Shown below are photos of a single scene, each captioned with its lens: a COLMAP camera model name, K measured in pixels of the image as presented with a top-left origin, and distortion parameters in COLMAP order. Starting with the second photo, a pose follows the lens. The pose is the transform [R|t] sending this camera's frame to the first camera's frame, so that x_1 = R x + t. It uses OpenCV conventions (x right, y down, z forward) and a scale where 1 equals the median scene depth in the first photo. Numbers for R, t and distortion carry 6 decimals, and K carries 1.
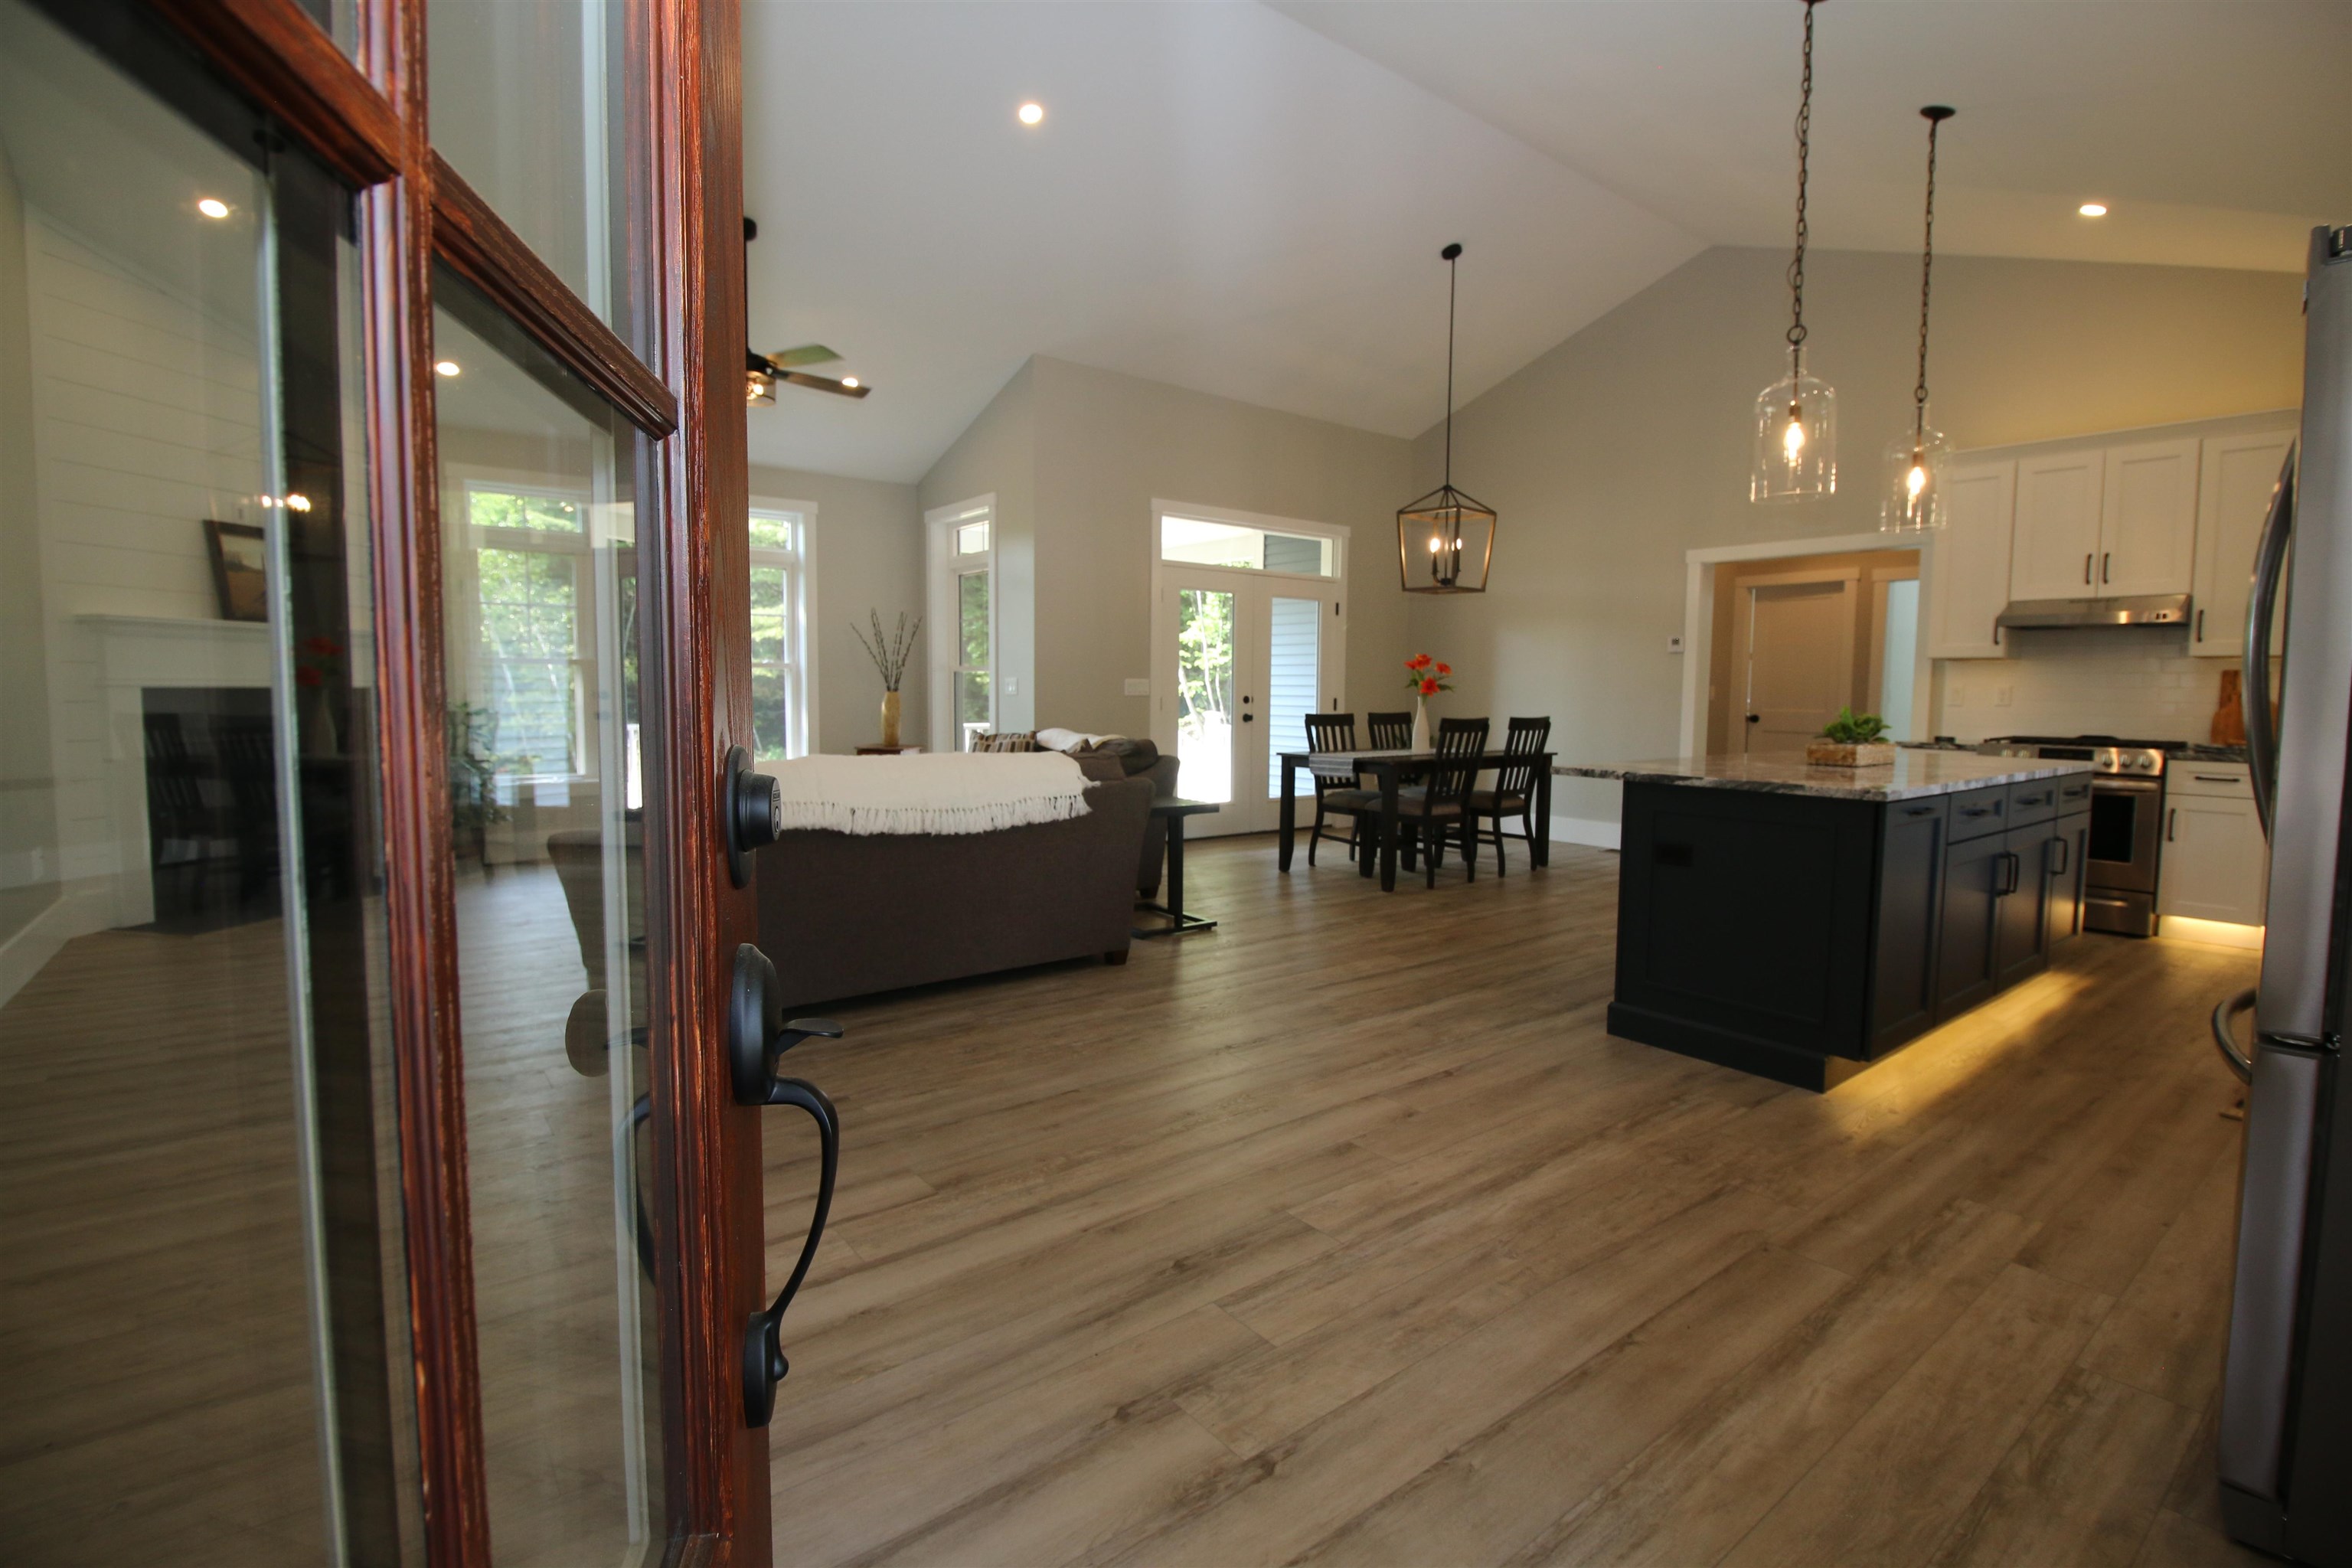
lens RADIAL K [[1086.4, 0, 1186.4], [0, 1086.4, 778.7], [0, 0, 1]] dist [0.001841, -0.000122]
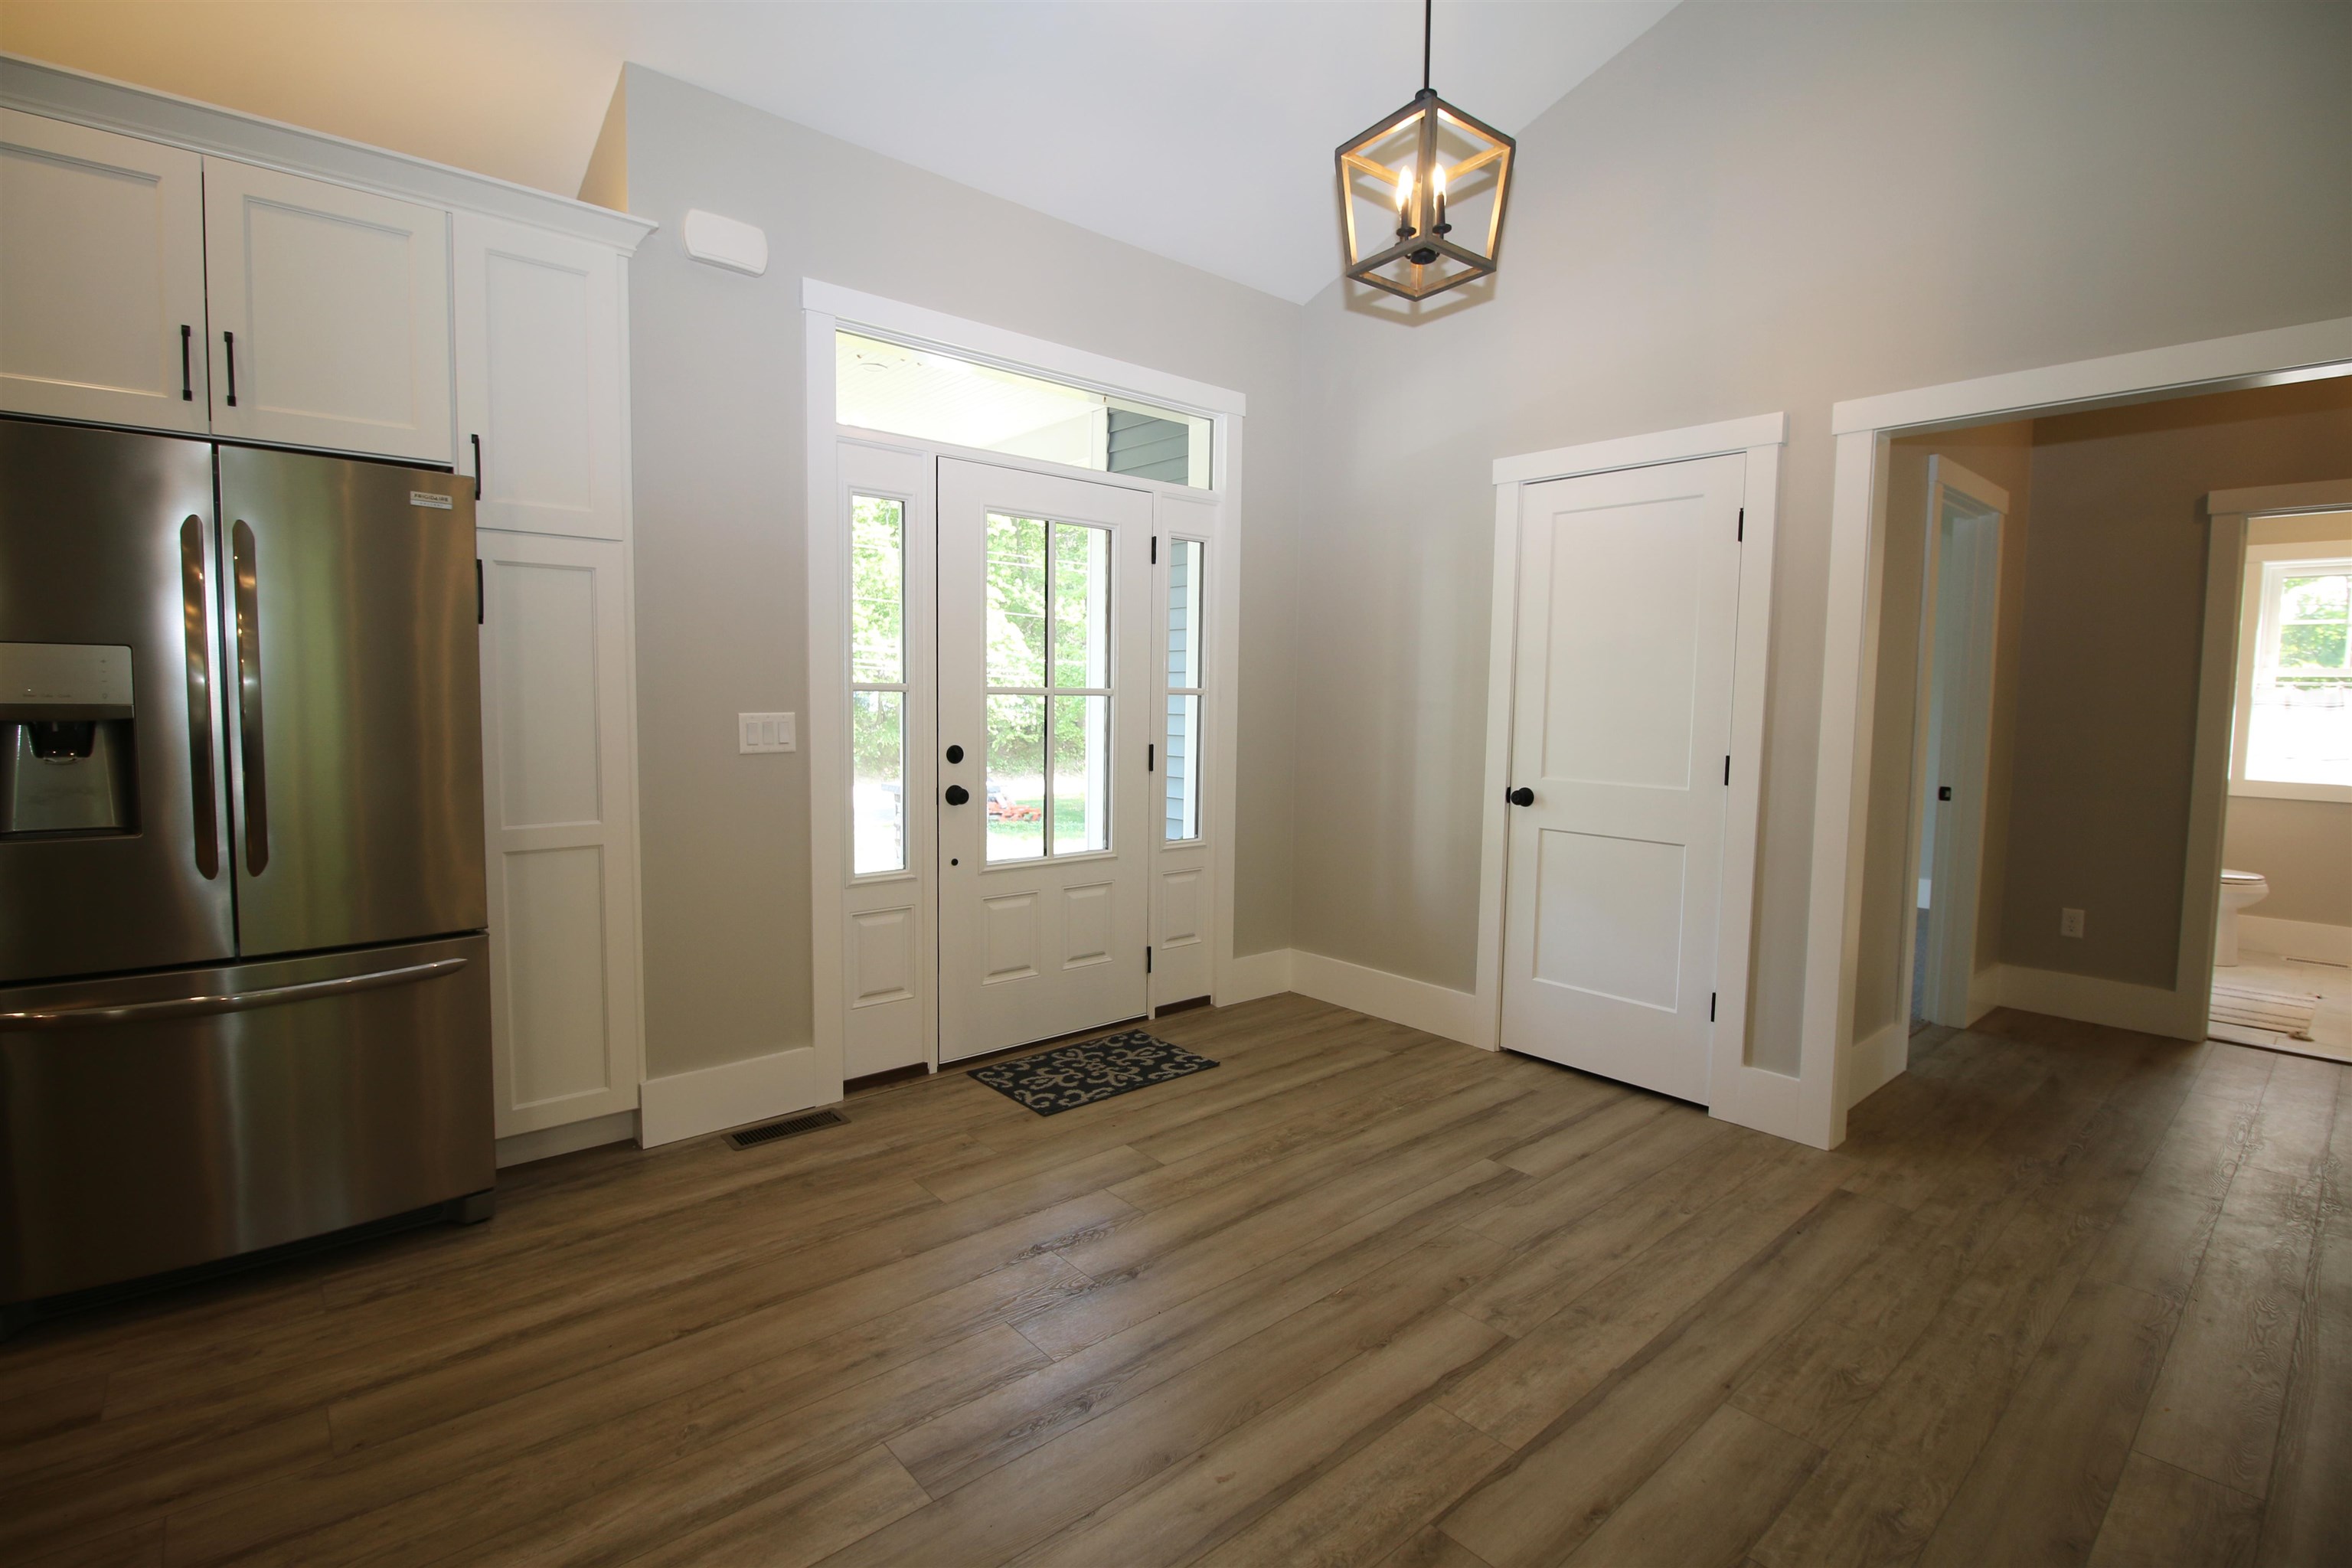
lens RADIAL K [[1086.4, 0, 1170.9], [0, 1086.4, 776.3], [0, 0, 1]] dist [0.001841, -0.000122]
pose [[-0.998878, -0.021979, -0.041938, -0.028511], [-0.028084, 0.988130, 0.151033, -0.205353], [0.038121, 0.152042, -0.987639, 1.815765]]
